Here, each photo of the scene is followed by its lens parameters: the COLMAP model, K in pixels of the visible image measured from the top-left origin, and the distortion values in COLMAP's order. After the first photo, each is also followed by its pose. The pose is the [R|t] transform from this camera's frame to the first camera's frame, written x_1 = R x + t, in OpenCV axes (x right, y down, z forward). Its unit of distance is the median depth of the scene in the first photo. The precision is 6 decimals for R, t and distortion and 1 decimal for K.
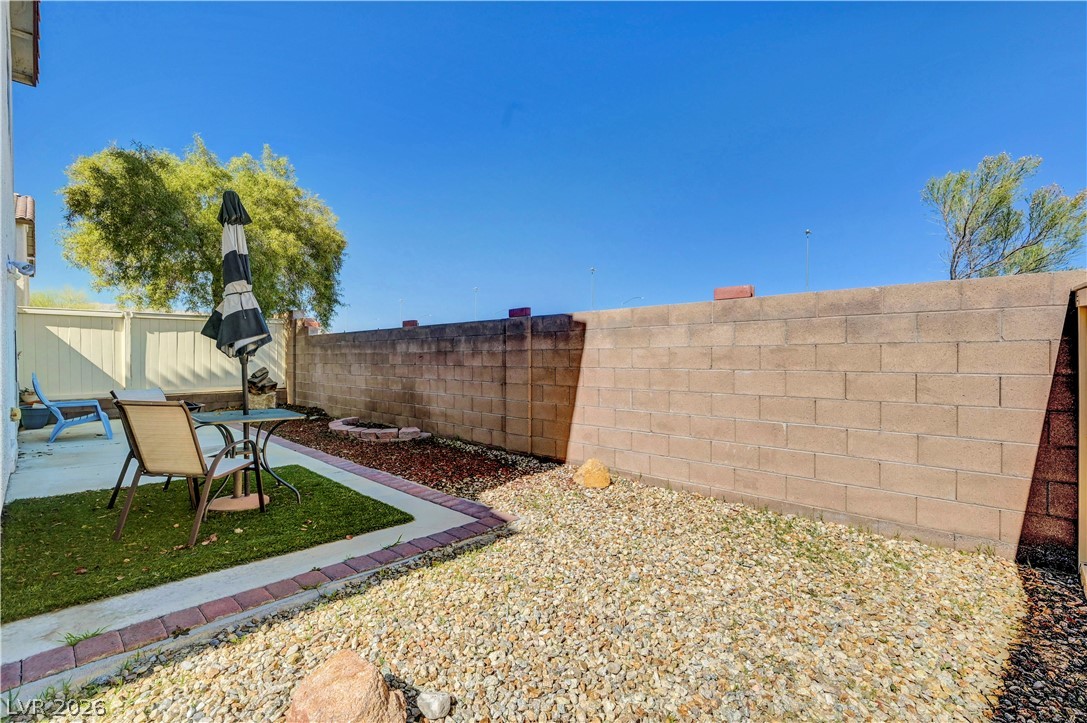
lens RADIAL K [[511.5, 0, 535.8], [0, 511.5, 360.2], [0, 0, 1]] dist [0.000966, 0.001456]
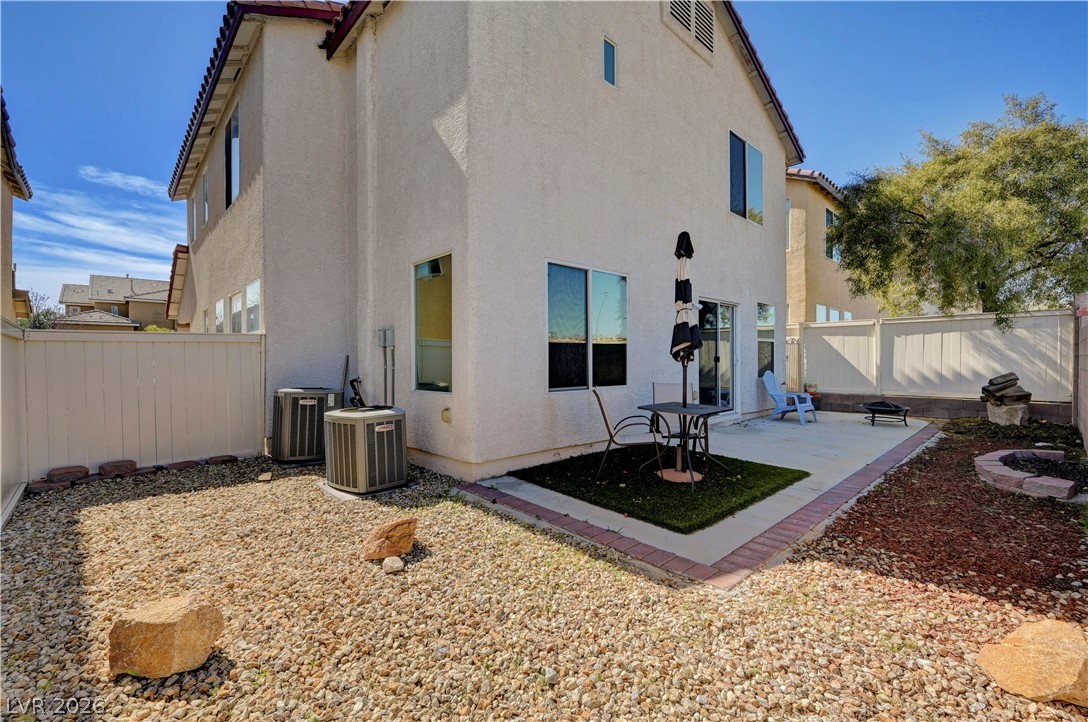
lens RADIAL K [[459.6, 0, 536.2], [0, 459.6, 358.3], [0, 0, 1]] dist [0.000380, 0.000657]
pose [[-0.082732, 0.004861, -0.996560, 0.657624], [-0.005493, 0.999971, 0.005334, -0.023085], [0.996557, 0.005916, -0.082703, 0.799868]]
